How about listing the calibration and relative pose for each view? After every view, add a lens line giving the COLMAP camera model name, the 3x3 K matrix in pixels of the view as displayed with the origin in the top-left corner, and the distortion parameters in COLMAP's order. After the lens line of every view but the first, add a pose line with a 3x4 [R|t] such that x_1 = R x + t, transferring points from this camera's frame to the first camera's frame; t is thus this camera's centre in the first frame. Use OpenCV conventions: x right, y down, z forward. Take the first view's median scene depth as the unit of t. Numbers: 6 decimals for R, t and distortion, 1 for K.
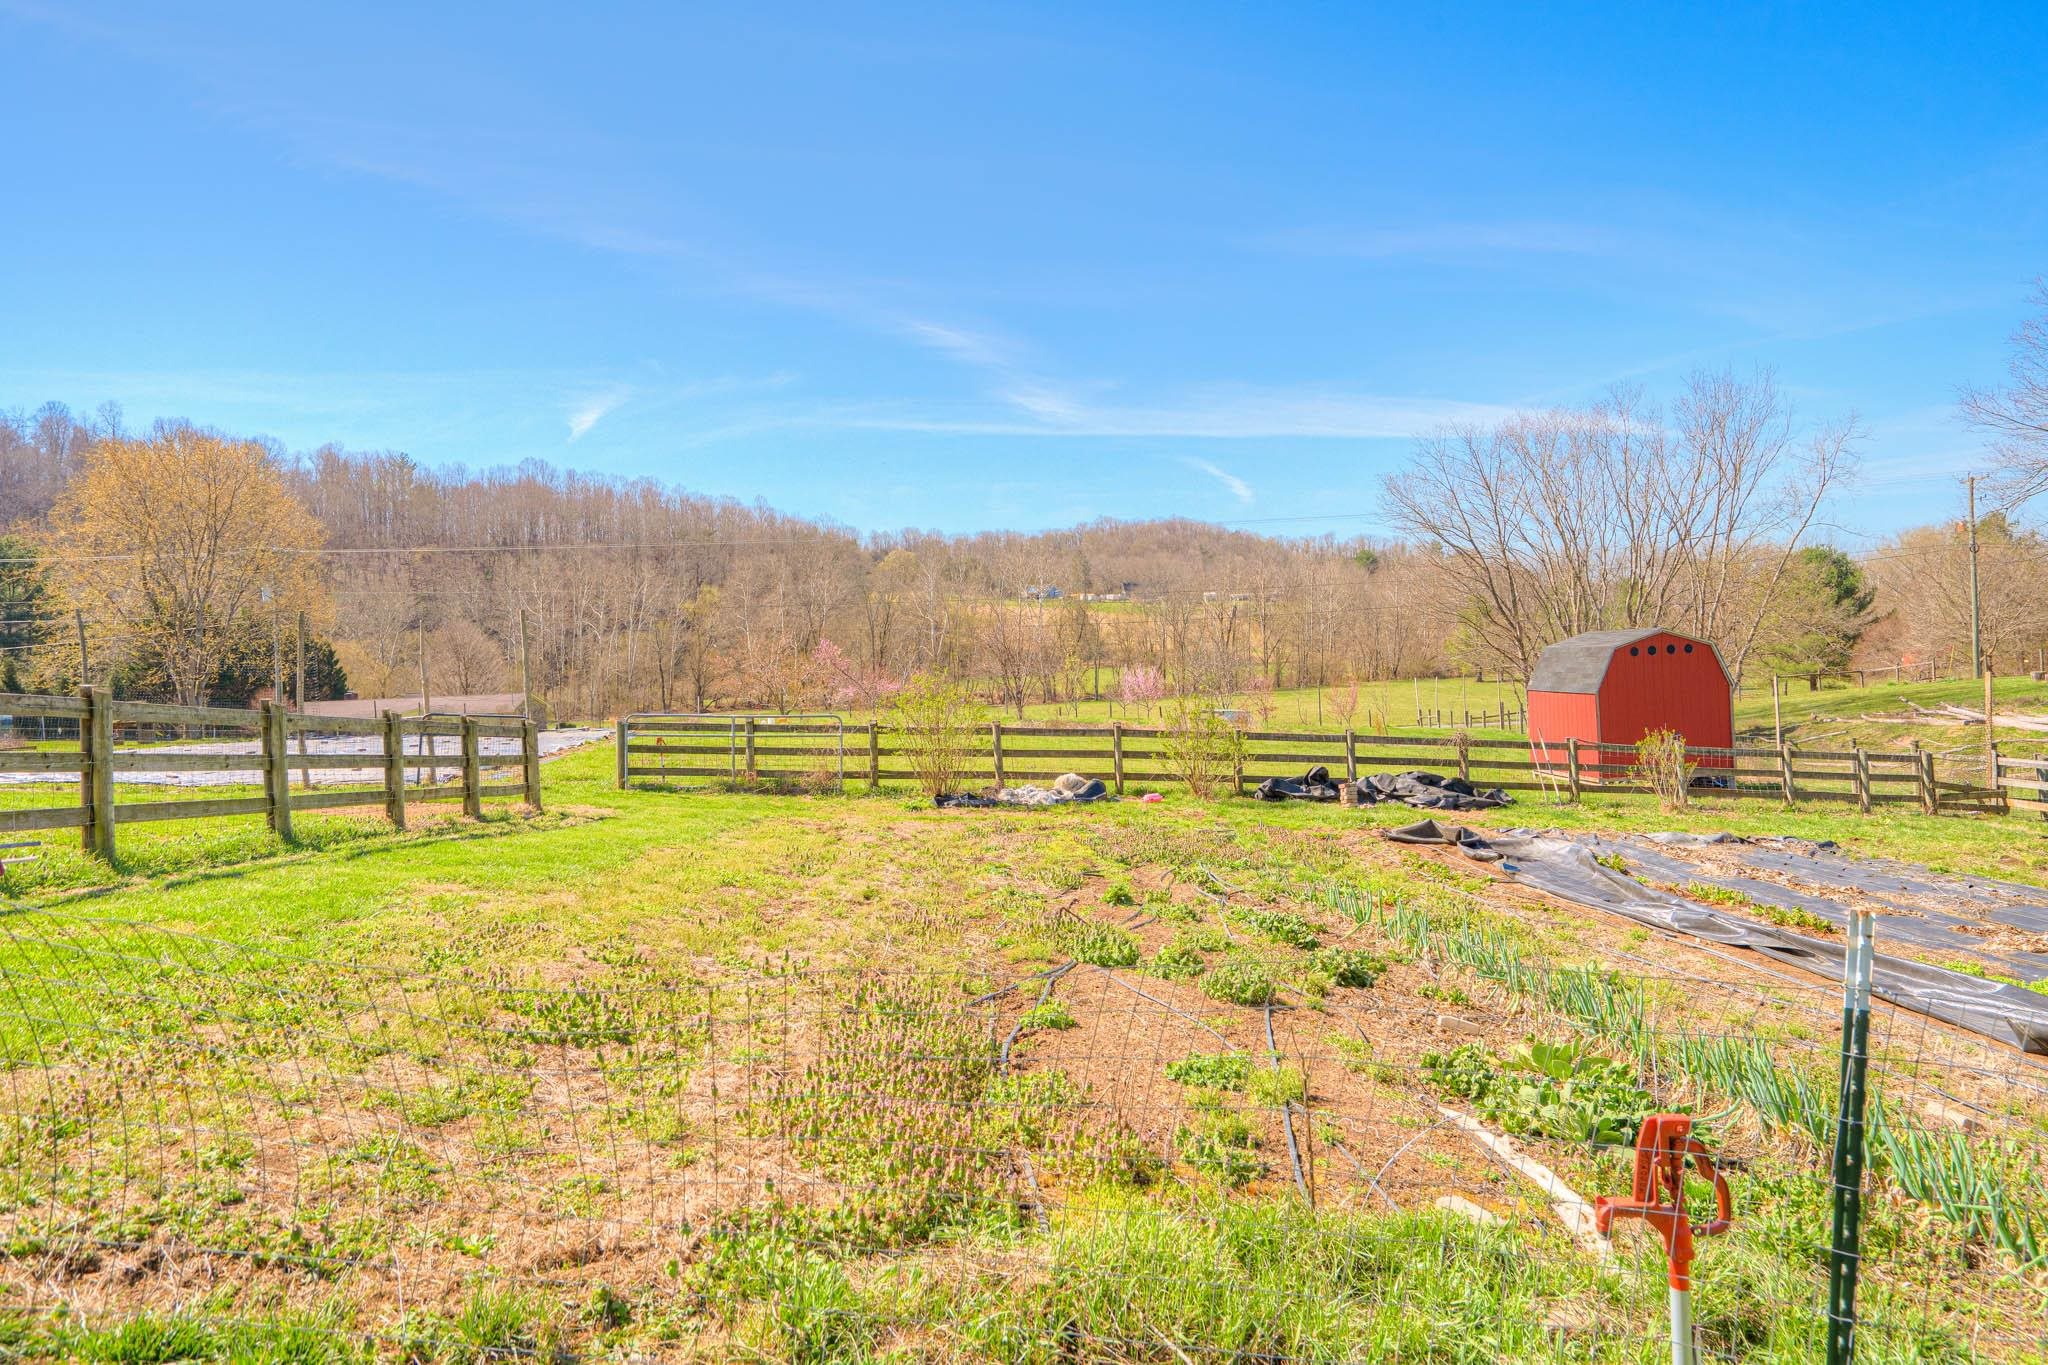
lens RADIAL K [[1205.6, 0, 1031.4], [0, 1205.6, 660.5], [0, 0, 1]] dist [-0.007972, 0.000305]
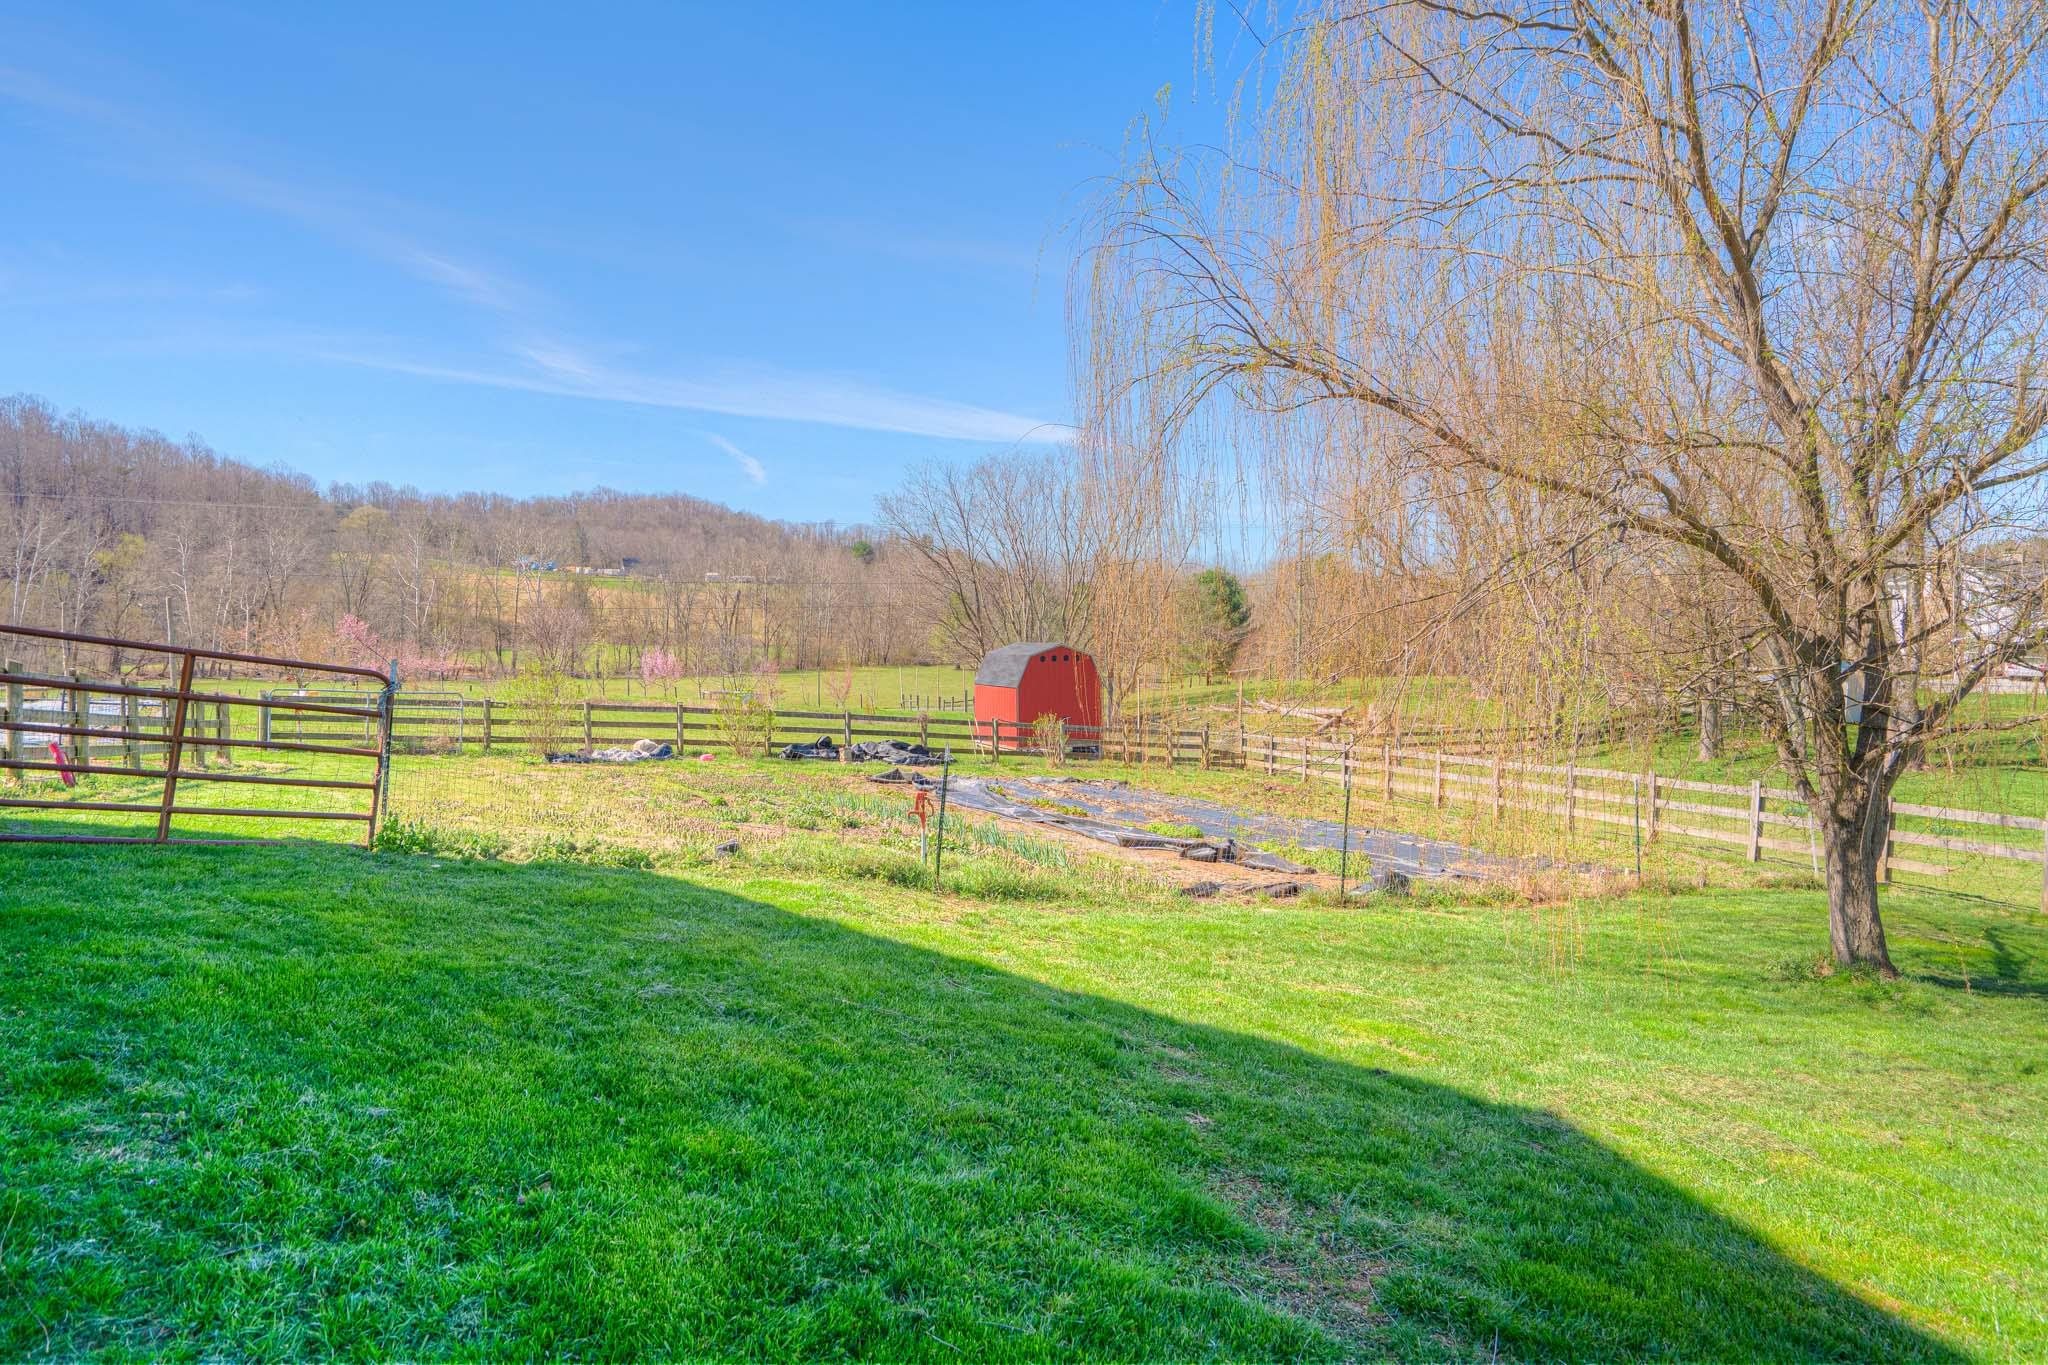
lens RADIAL K [[1205.6, 0, 994.3], [0, 1205.6, 648.6], [0, 0, 1]] dist [-0.007972, 0.000305]
pose [[0.927218, 0.033907, 0.372984, -0.094909], [-0.036393, 0.999337, -0.000377, -0.018382], [-0.372750, -0.013224, 0.927838, -0.335264]]
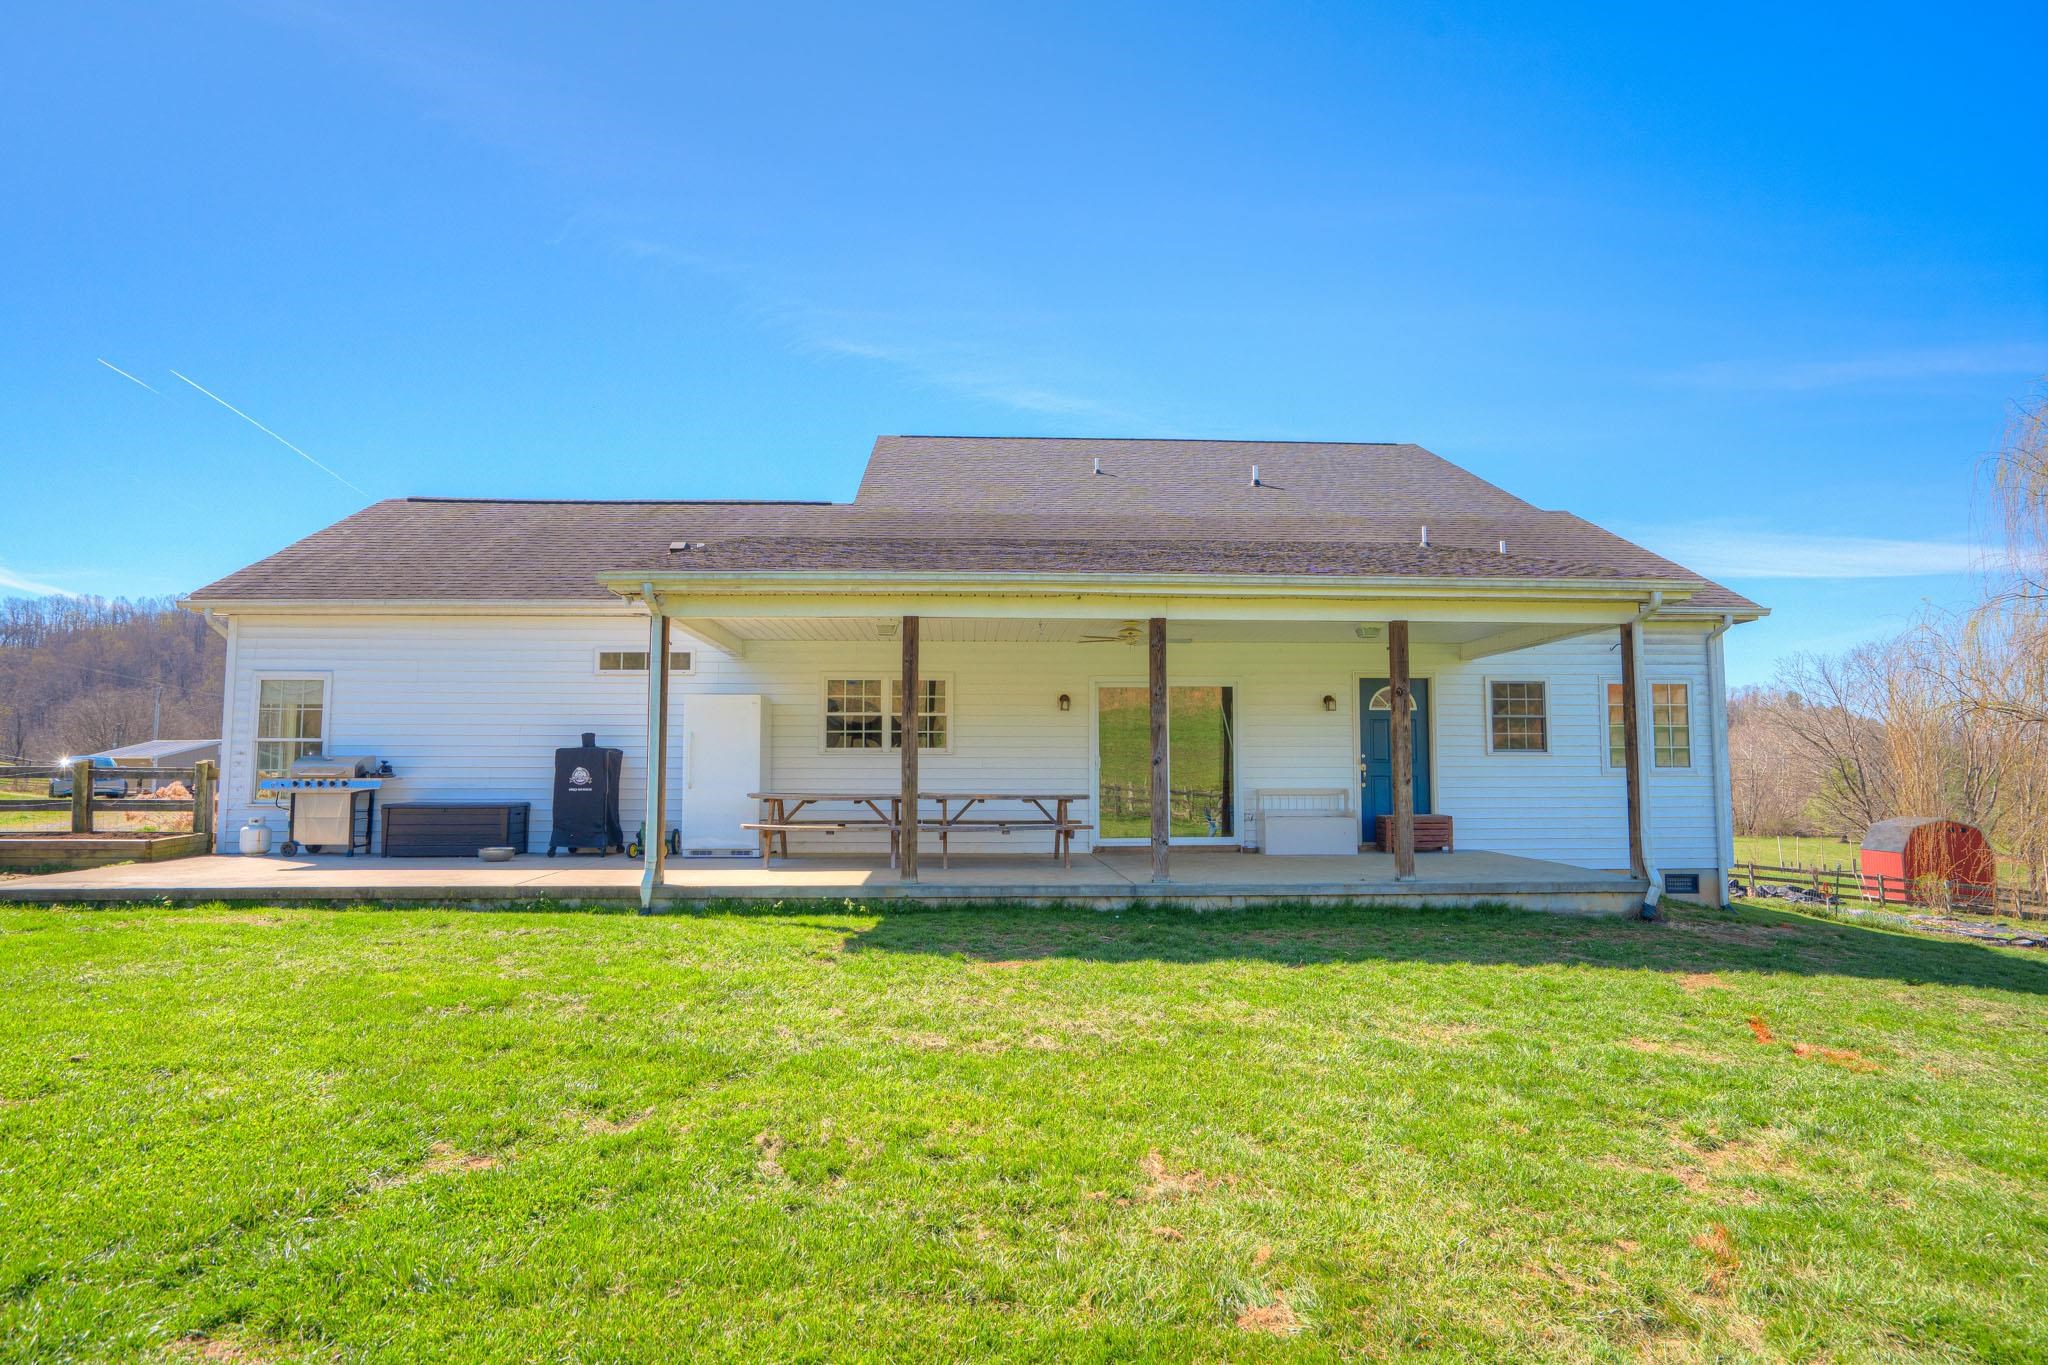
lens RADIAL K [[1145.1, 0, 1014.6], [0, 1145.1, 677.3], [0, 0, 1]] dist [-0.020803, 0.010119]
pose [[0.961370, 0.019667, -0.274554, -0.364478], [-0.046092, 0.994863, -0.090130, -0.020186], [0.271371, 0.099303, 0.957338, -1.071318]]
